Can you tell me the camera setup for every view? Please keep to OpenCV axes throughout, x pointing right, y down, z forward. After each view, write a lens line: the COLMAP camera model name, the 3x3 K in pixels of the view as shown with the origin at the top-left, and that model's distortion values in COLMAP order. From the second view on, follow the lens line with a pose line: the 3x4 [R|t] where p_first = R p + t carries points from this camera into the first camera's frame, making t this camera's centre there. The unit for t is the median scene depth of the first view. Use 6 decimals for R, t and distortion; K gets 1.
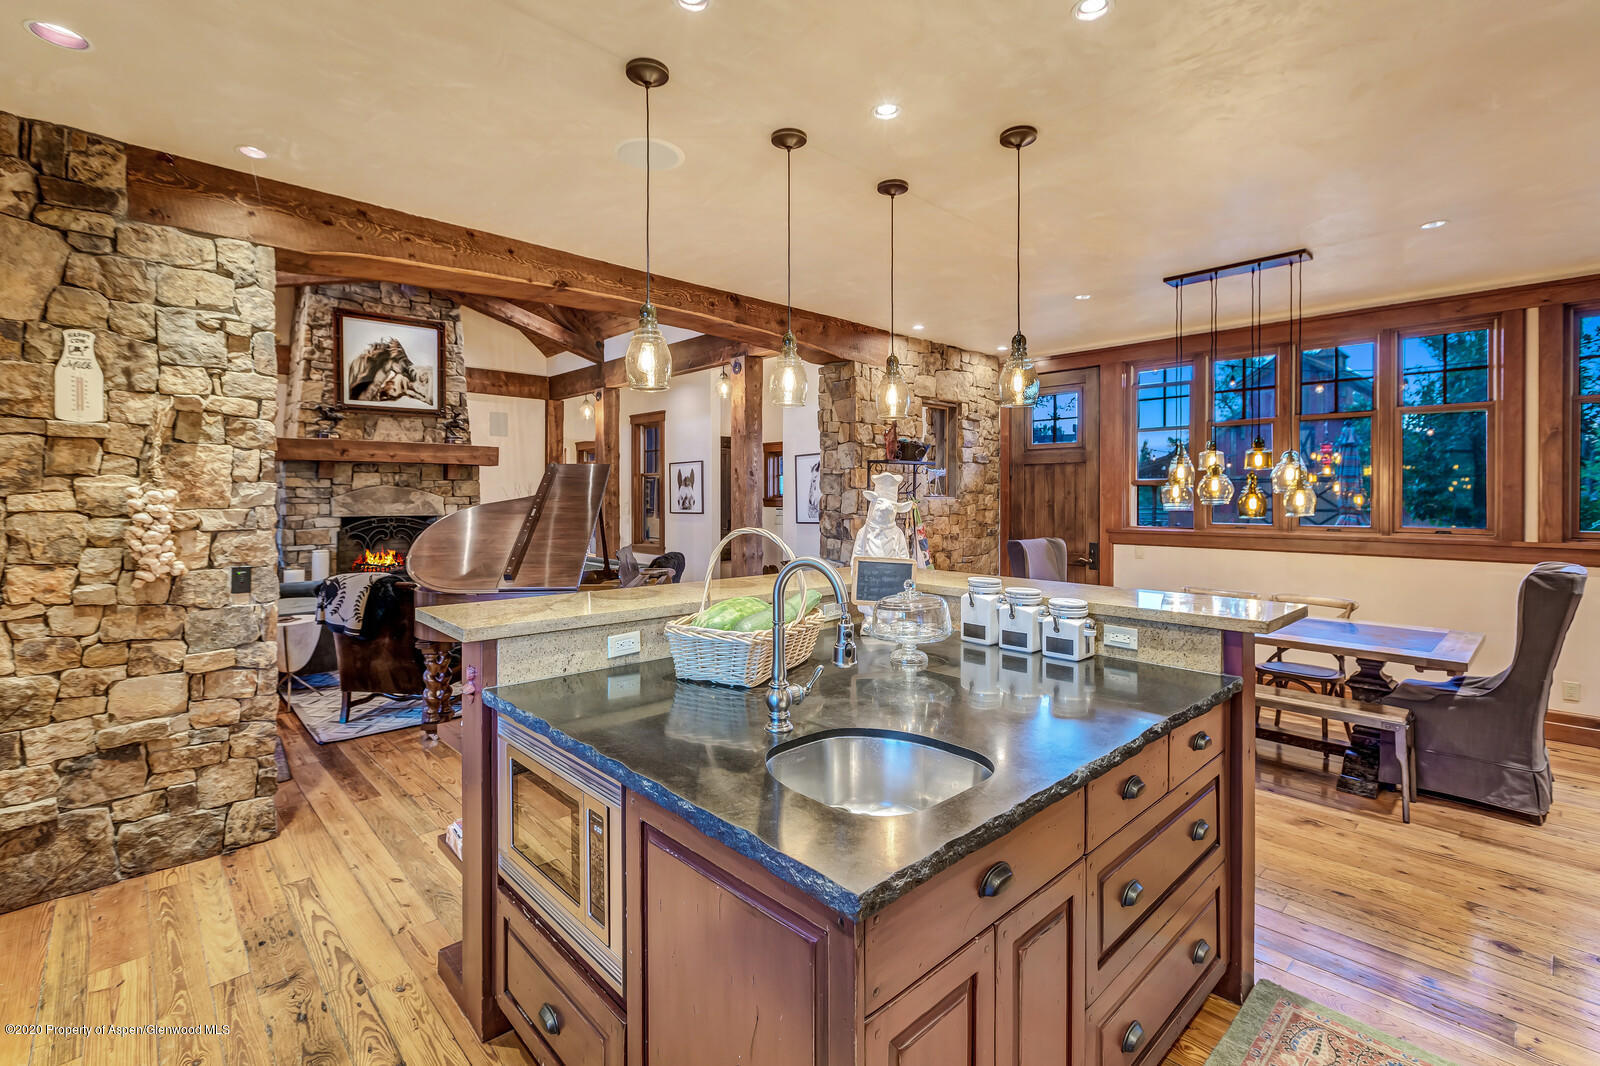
lens RADIAL K [[716.1, 0, 811.0], [0, 716.1, 503.5], [0, 0, 1]] dist [0.001256, -0.000247]
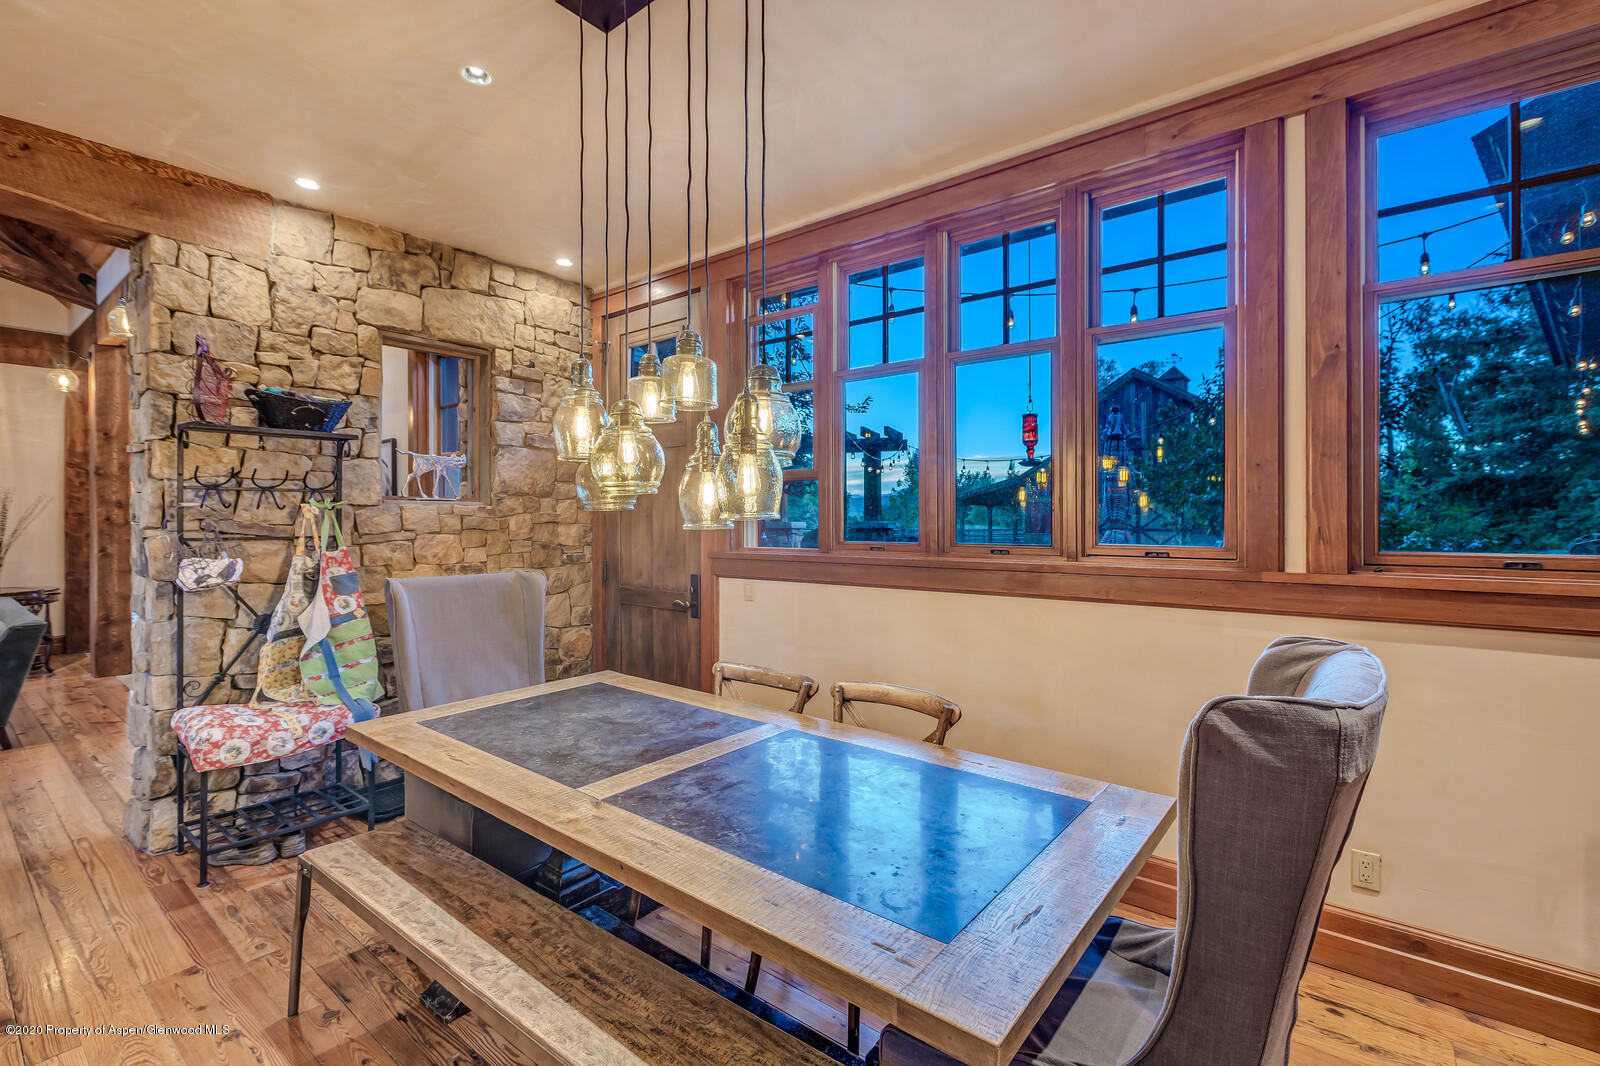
lens RADIAL K [[716.1, 0, 807.1], [0, 716.1, 524.1], [0, 0, 1]] dist [0.001256, -0.000247]
pose [[0.990502, -0.002885, 0.137468, 0.517670], [0.003380, 0.999989, -0.003364, 0.017144], [-0.137457, 0.003797, 0.990500, 0.475398]]
